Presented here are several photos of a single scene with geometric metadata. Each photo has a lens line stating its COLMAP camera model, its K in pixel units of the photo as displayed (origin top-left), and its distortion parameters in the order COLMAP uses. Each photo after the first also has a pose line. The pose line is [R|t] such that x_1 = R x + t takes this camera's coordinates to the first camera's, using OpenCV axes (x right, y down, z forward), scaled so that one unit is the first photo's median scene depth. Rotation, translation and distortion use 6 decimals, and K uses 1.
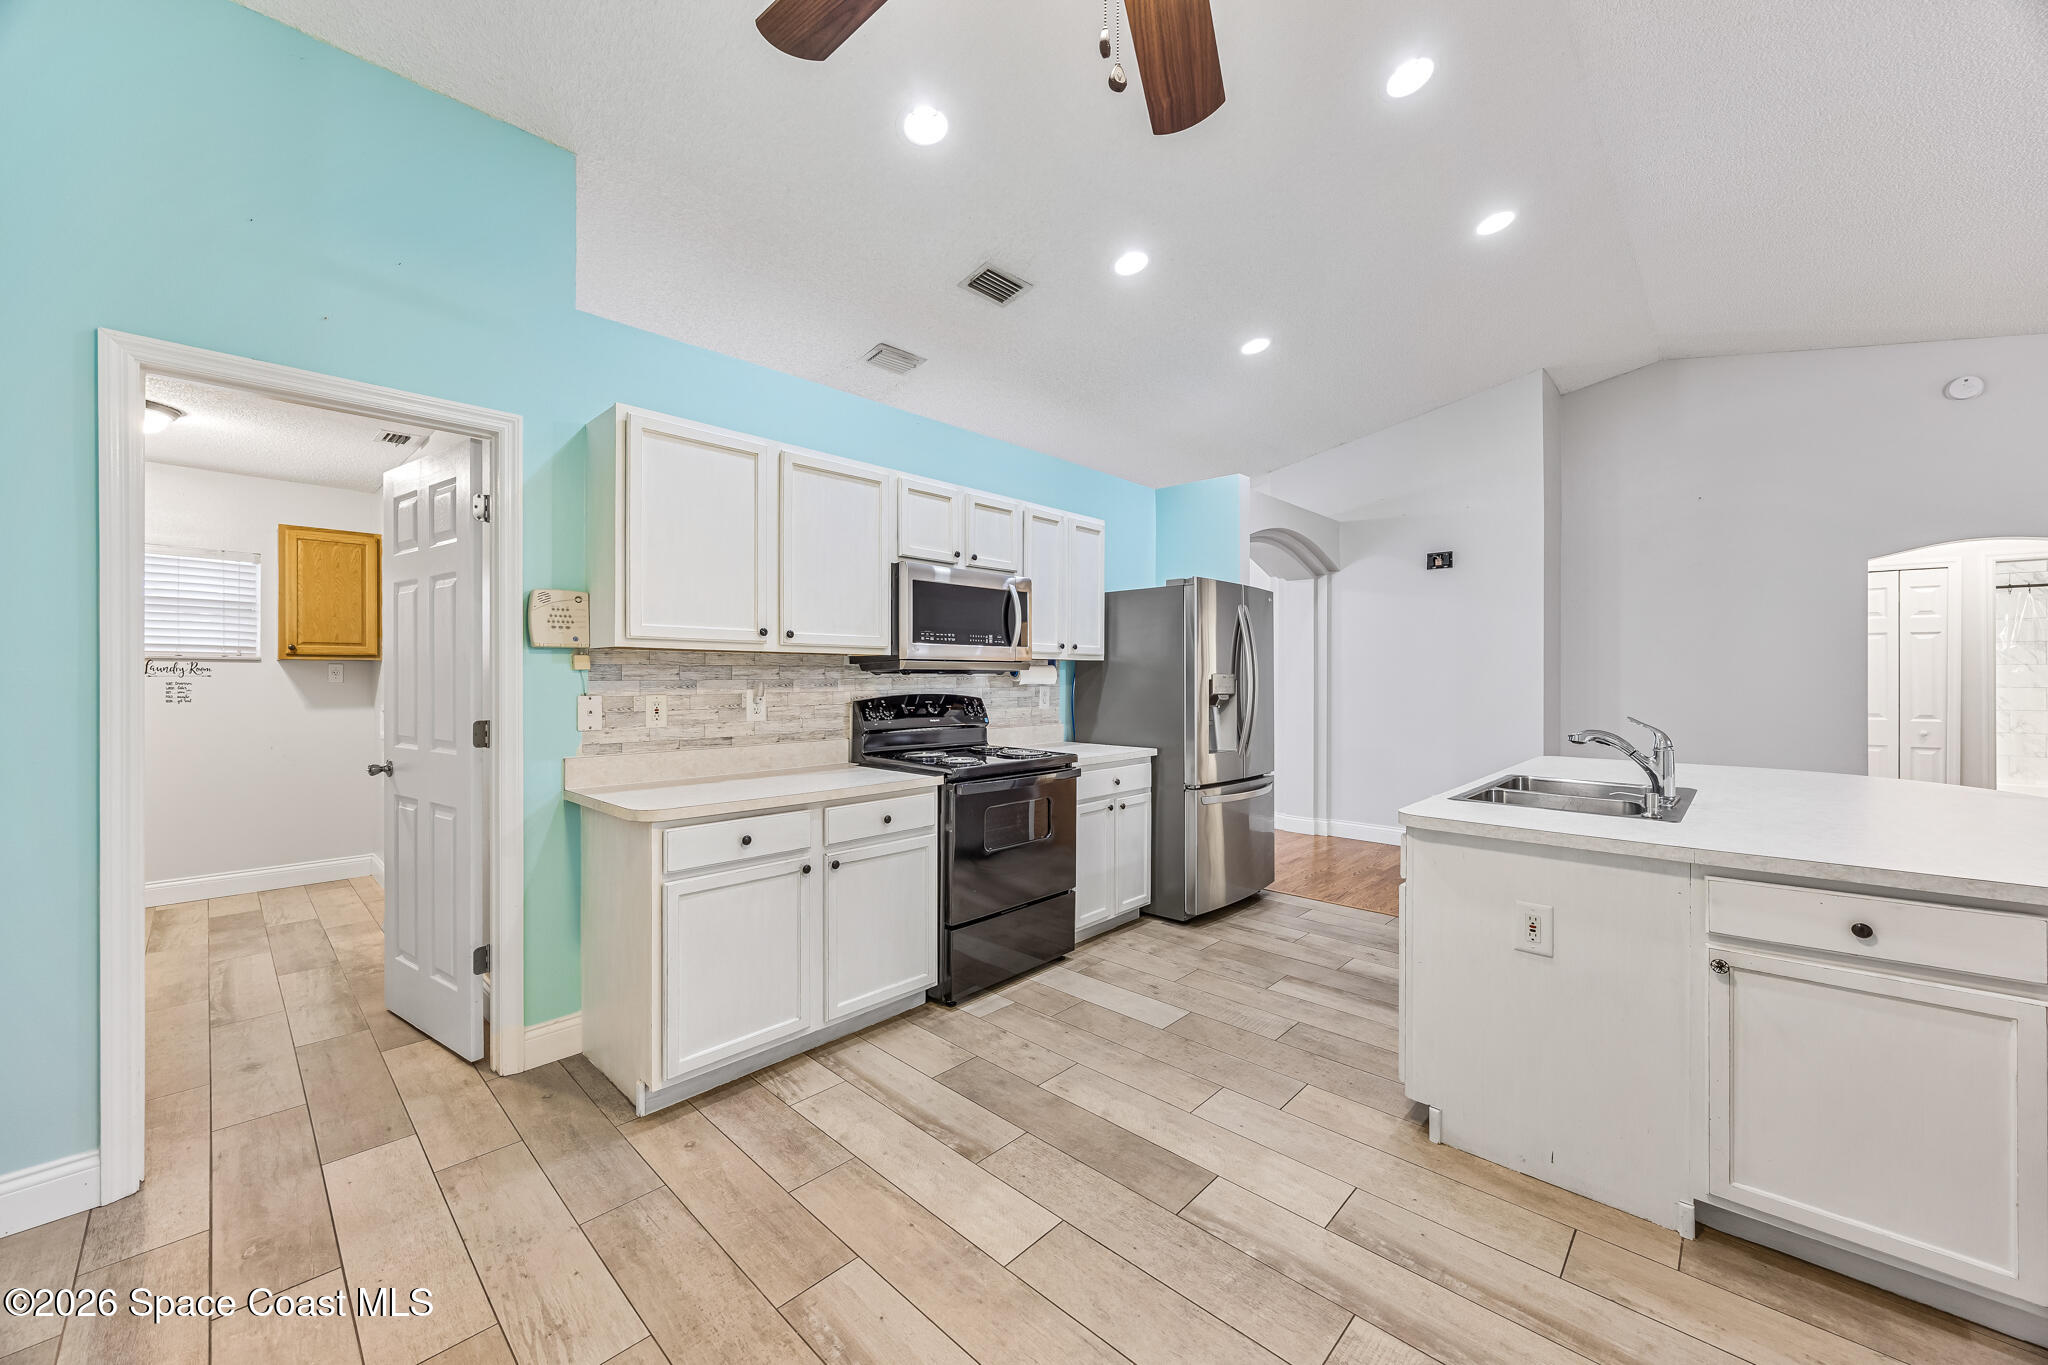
lens RADIAL K [[775.1, 0, 1017.5], [0, 775.1, 680.4], [0, 0, 1]] dist [-0.003526, 0.000342]
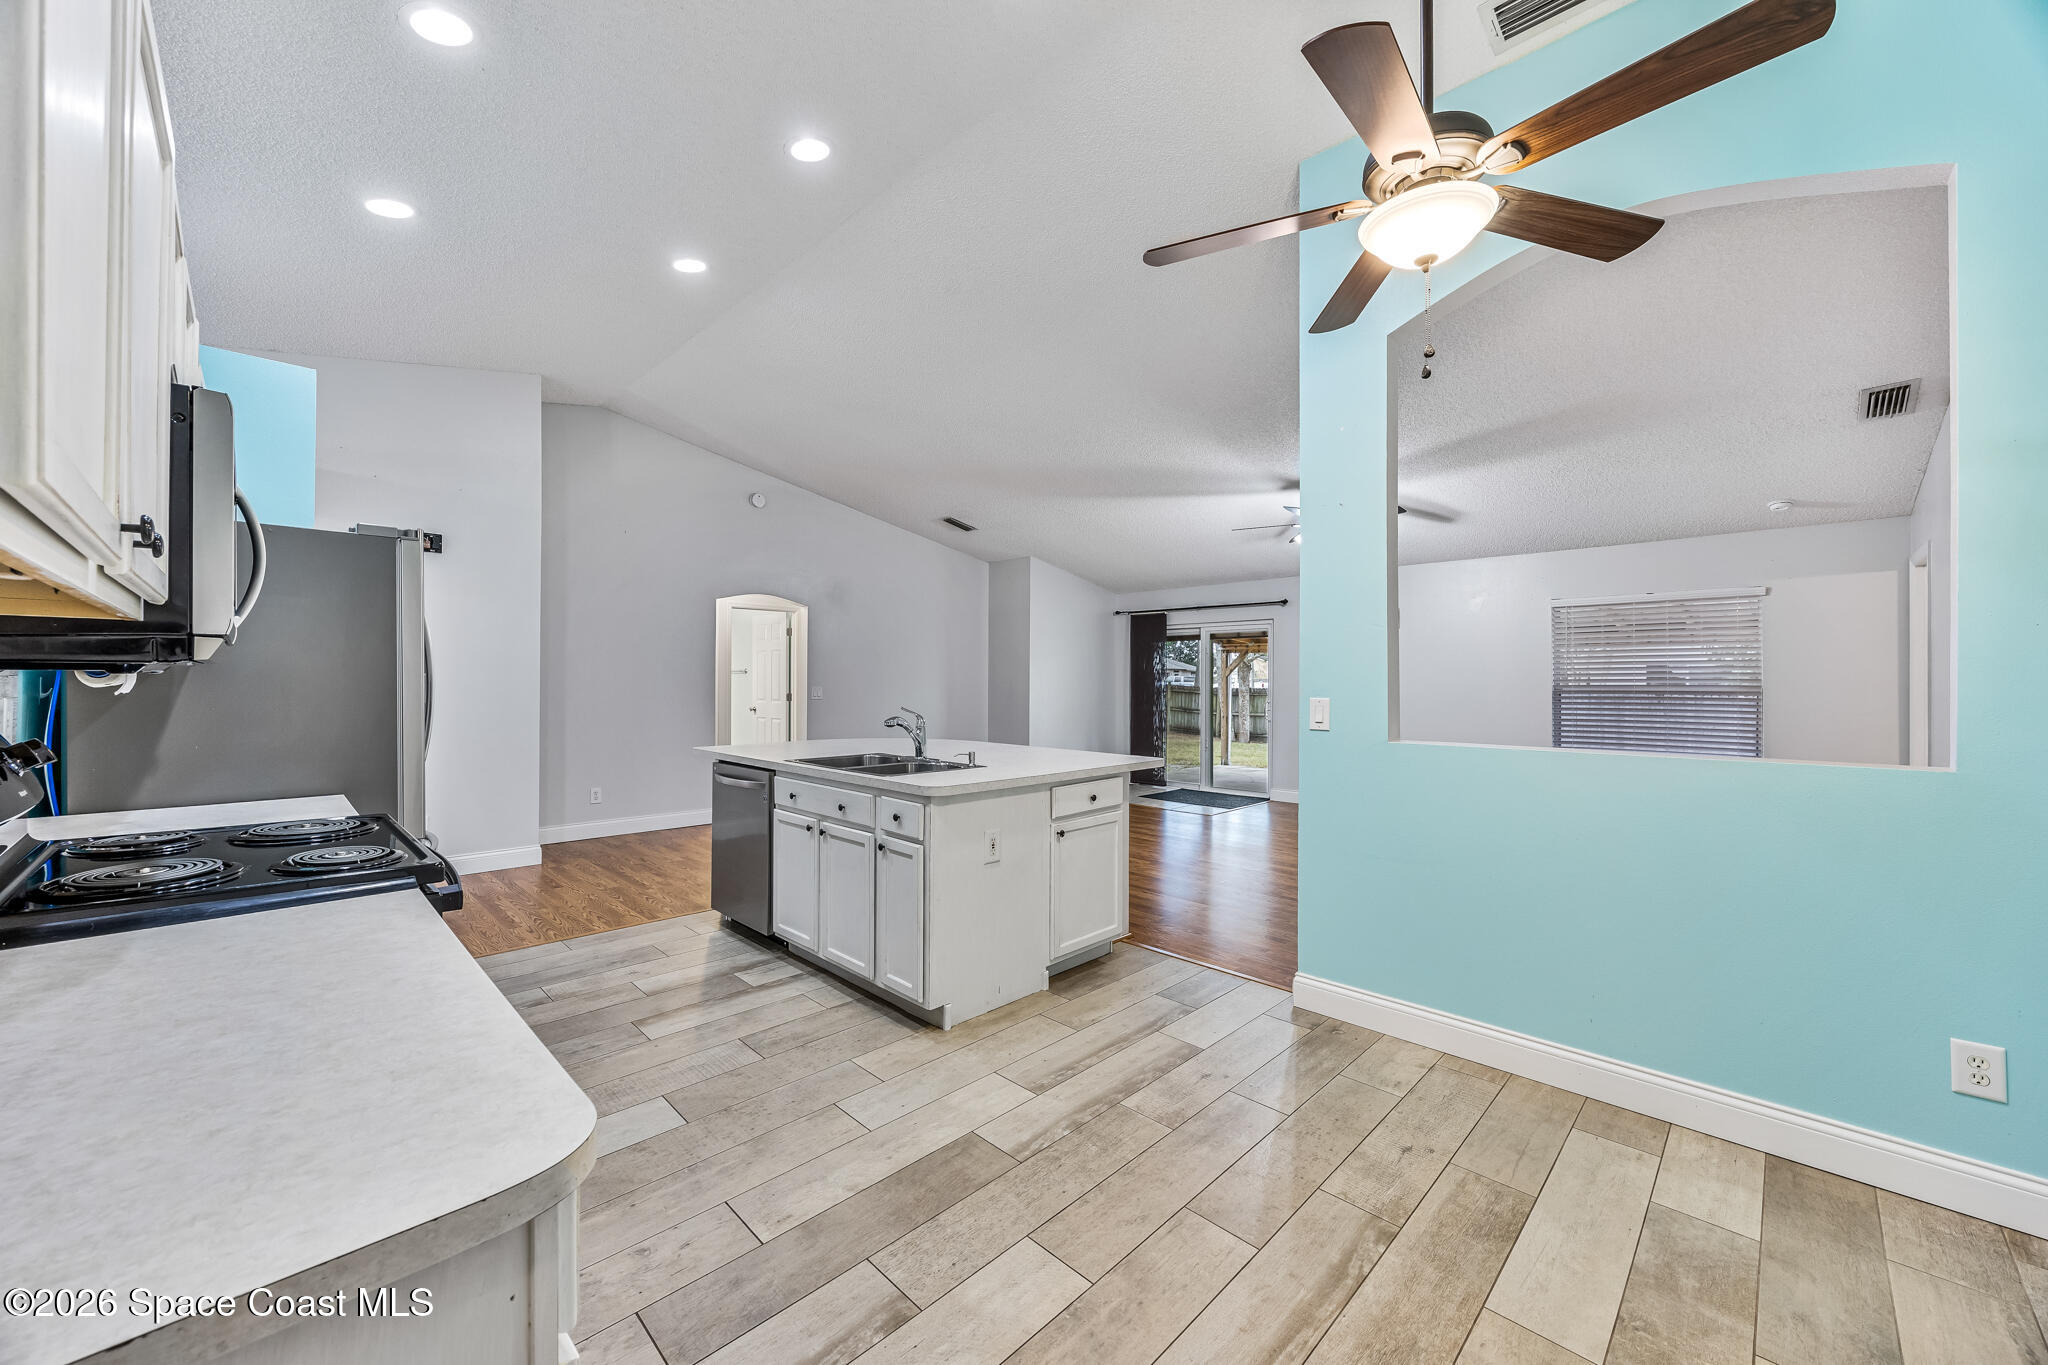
lens RADIAL K [[775.1, 0, 1018.0], [0, 775.1, 677.5], [0, 0, 1]] dist [-0.003526, 0.000342]
pose [[0.023805, 0.001573, 0.999715, -0.581610], [0.001433, 0.999998, -0.001608, -0.004168], [-0.999716, 0.001471, 0.023802, 0.624367]]
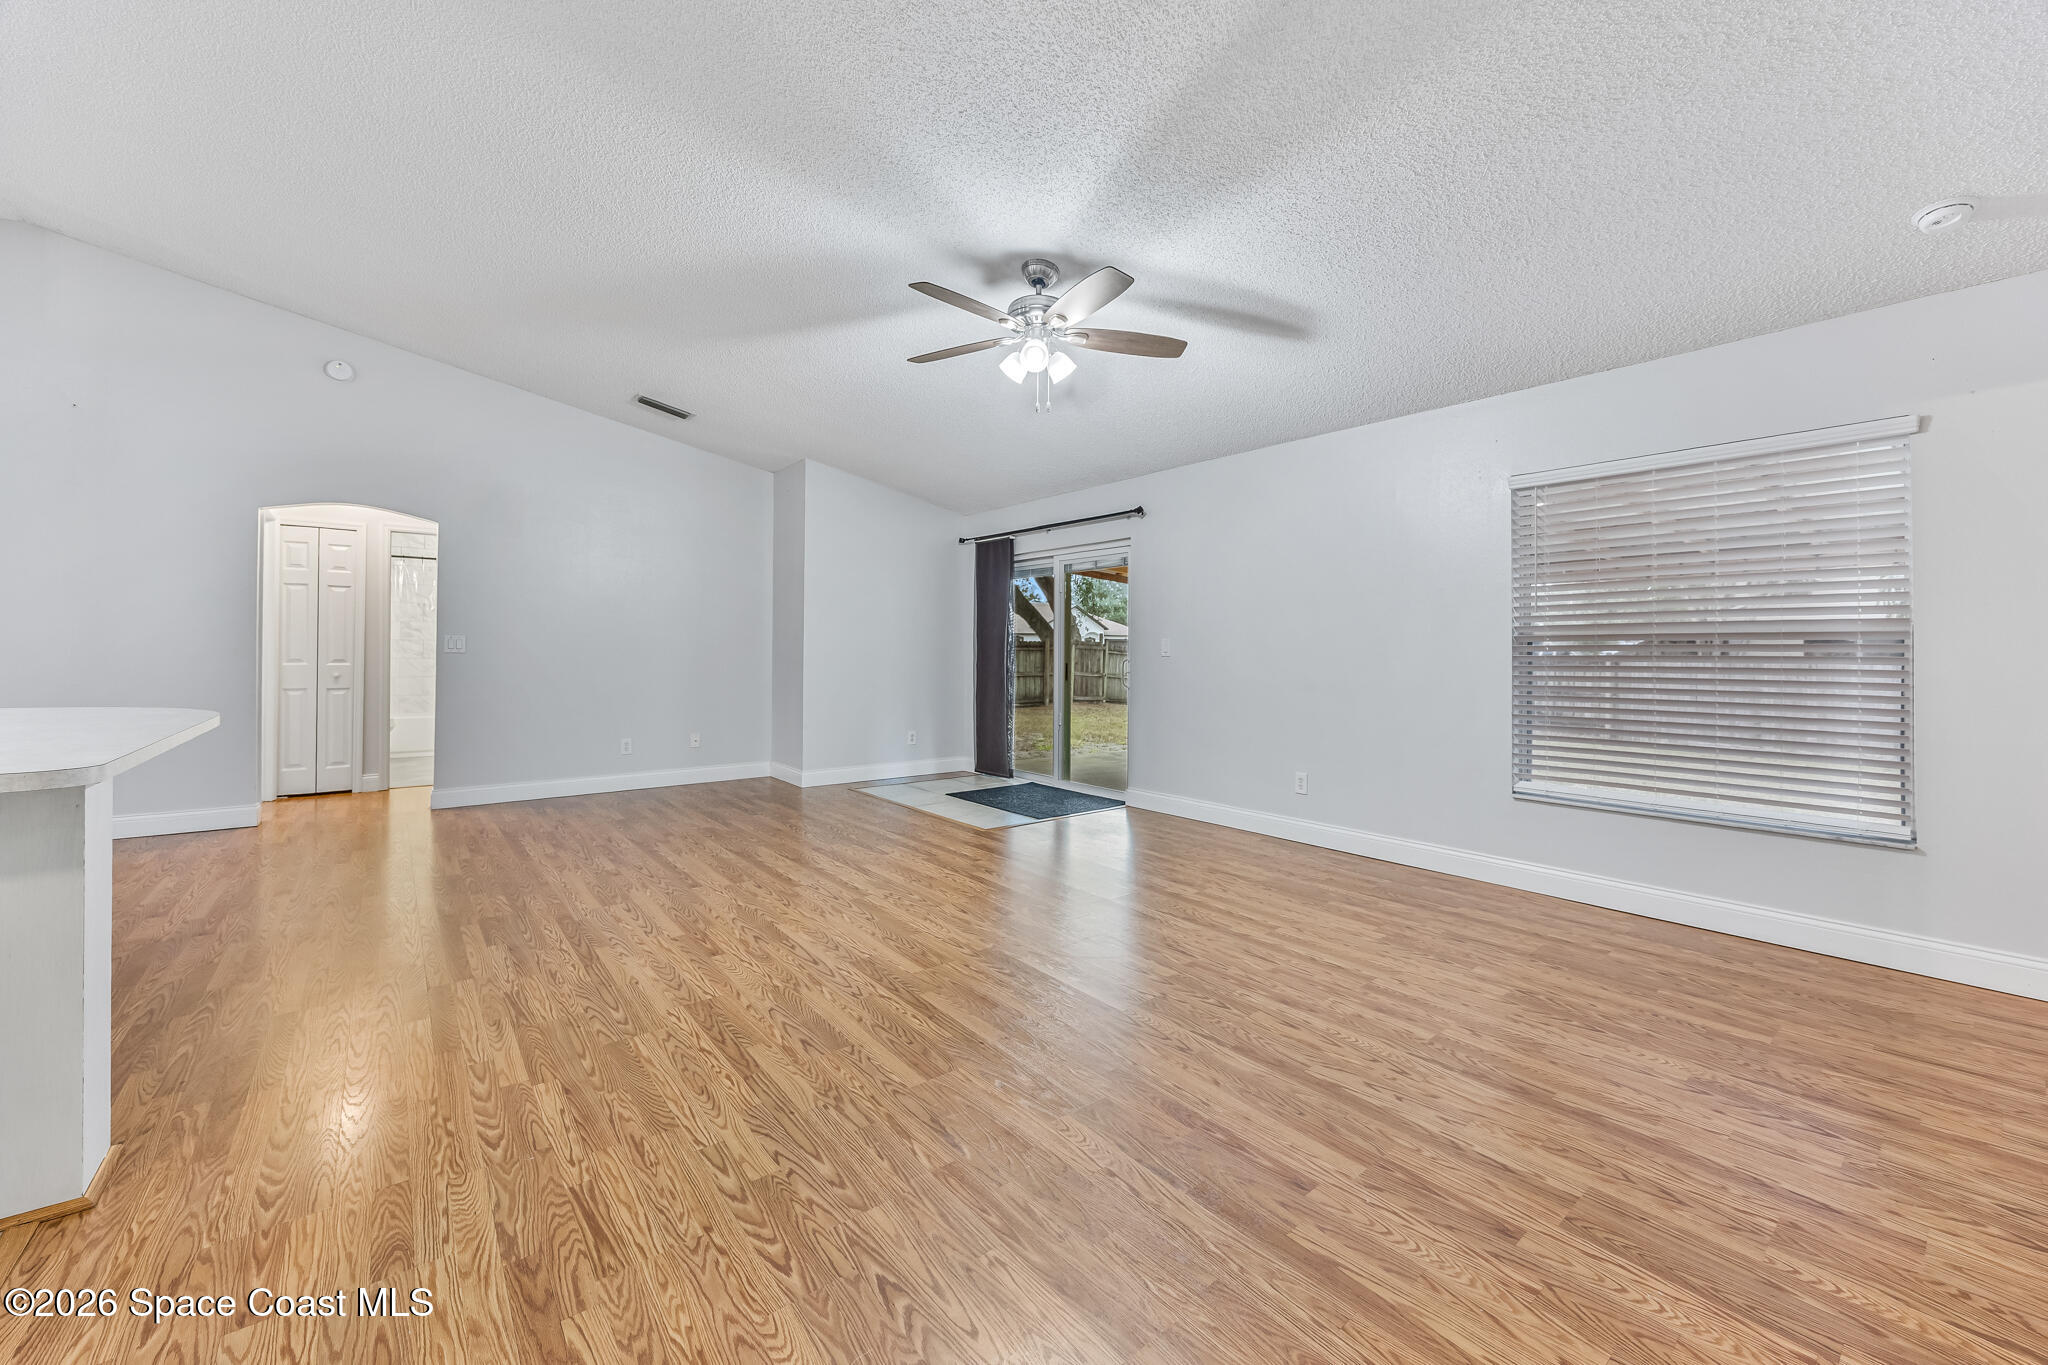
lens RADIAL K [[775.1, 0, 1040.6], [0, 775.1, 645.6], [0, 0, 1]] dist [-0.003526, 0.000342]
pose [[0.138969, 0.004388, 0.990287, 0.344782], [0.000797, 0.999989, -0.004543, 0.058914], [-0.990296, 0.001420, 0.138964, -0.302514]]
